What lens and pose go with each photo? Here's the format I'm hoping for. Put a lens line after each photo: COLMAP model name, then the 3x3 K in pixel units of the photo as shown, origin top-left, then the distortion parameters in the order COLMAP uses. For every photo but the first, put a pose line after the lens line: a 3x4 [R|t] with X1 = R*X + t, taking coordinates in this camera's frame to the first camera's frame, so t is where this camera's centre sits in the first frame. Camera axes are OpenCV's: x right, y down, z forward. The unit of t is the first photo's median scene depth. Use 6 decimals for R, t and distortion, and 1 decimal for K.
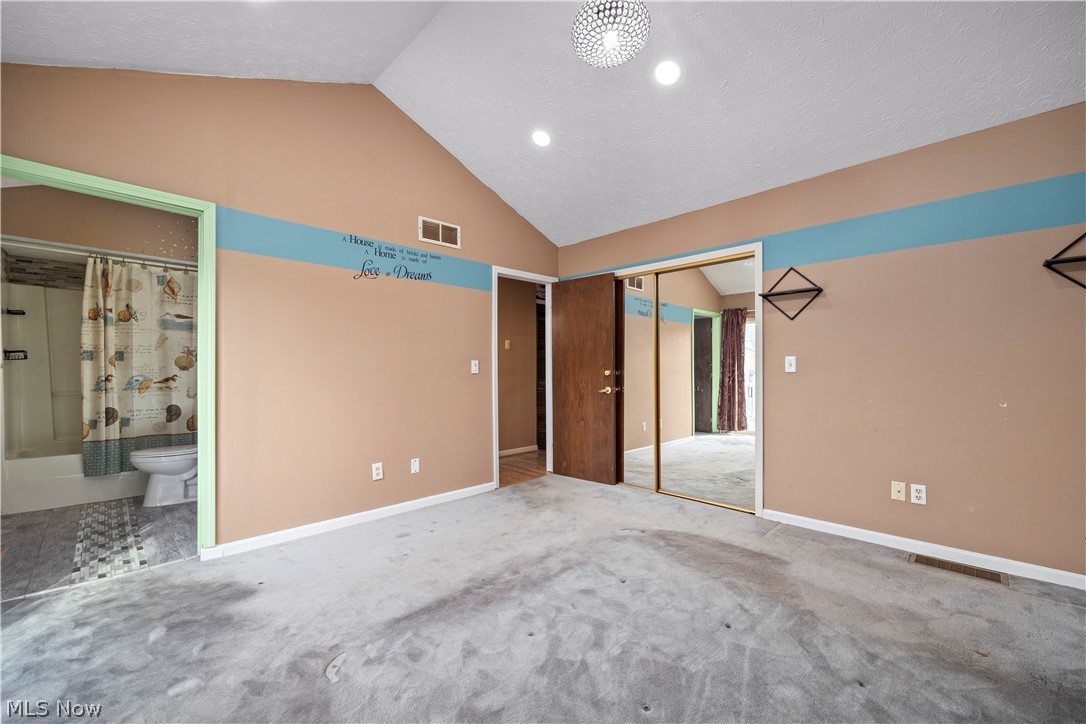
lens RADIAL K [[418.9, 0, 539.9], [0, 418.9, 375.2], [0, 0, 1]] dist [-0.005458, -0.000260]
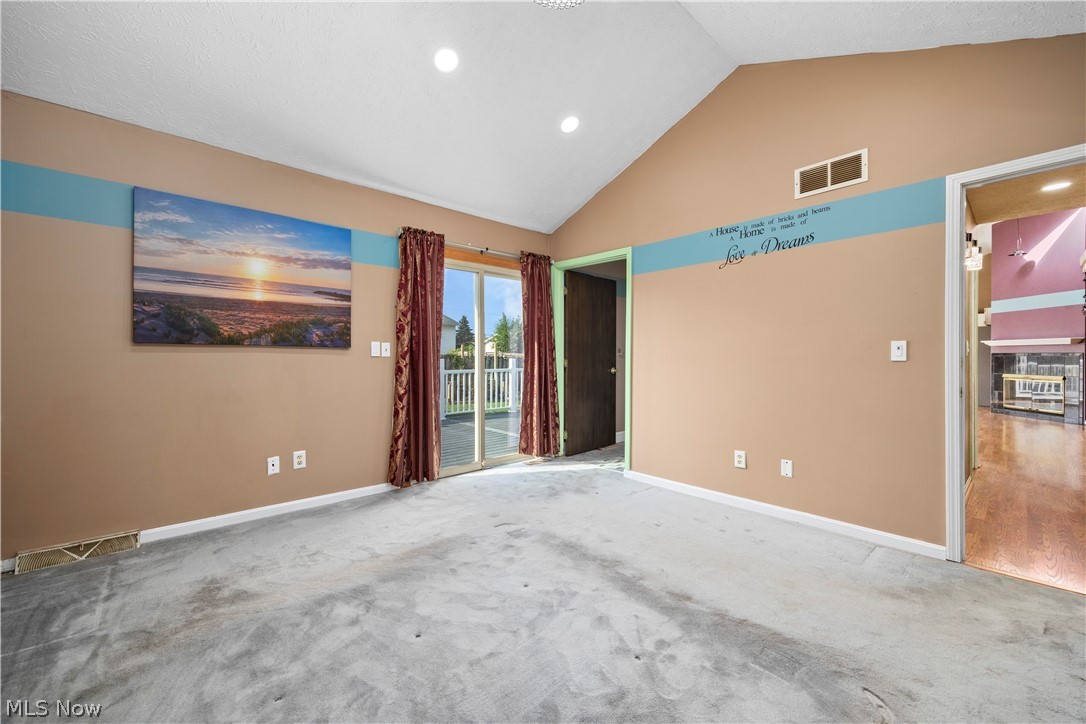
lens RADIAL K [[418.9, 0, 540.0], [0, 418.9, 355.8], [0, 0, 1]] dist [-0.005458, -0.000260]
pose [[-0.031038, 0.004939, -0.999506, 0.865025], [-0.007607, 0.999958, 0.005177, -0.018762], [0.999489, 0.007764, -0.030999, 0.806886]]
